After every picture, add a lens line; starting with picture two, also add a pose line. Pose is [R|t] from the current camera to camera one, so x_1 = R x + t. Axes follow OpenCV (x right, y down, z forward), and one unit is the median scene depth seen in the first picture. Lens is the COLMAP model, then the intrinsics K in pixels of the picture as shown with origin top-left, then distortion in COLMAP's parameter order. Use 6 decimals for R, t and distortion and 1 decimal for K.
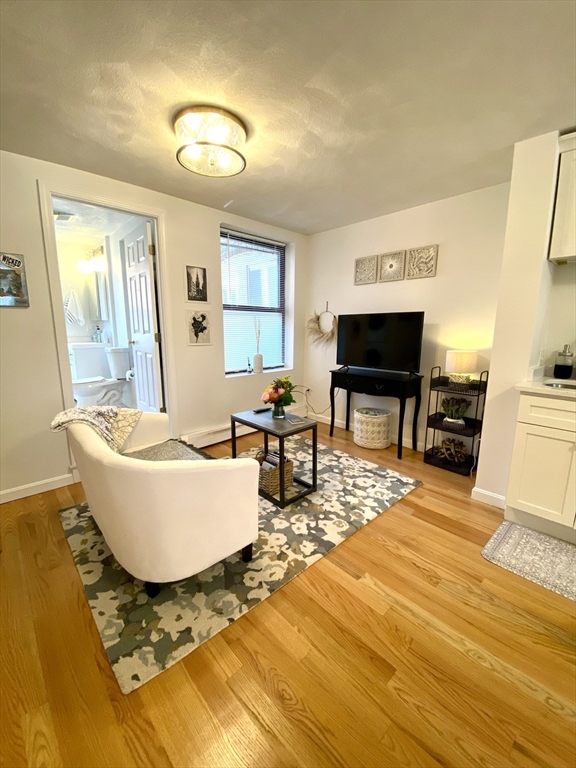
lens RADIAL K [[311.0, 0, 288.0], [0, 311.0, 384.0], [0, 0, 1]] dist [0.064537, -0.000107]
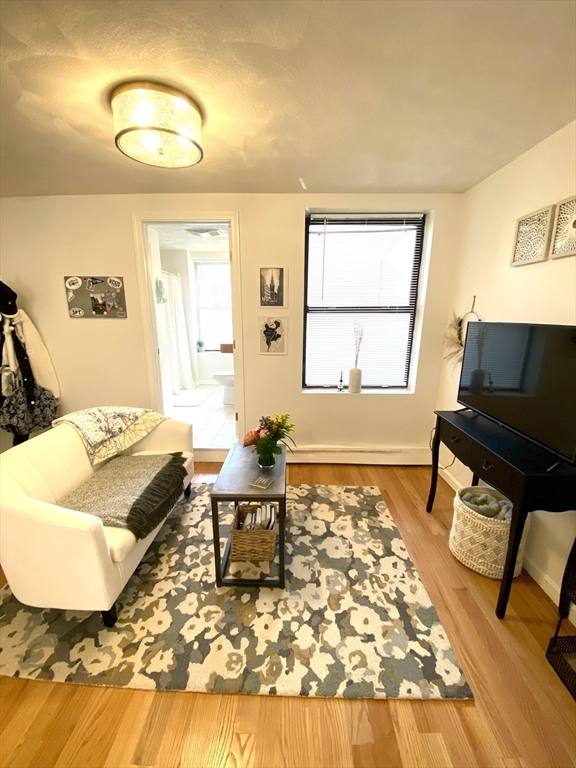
lens RADIAL K [[313.0, 0, 288.0], [0, 313.0, 384.0], [0, 0, 1]] dist [0.001721, -0.006005]
pose [[0.707311, 0.161190, -0.688279, 0.458230], [-0.122516, 0.986874, 0.105214, -0.167082], [0.696204, 0.009906, 0.717775, 0.455143]]
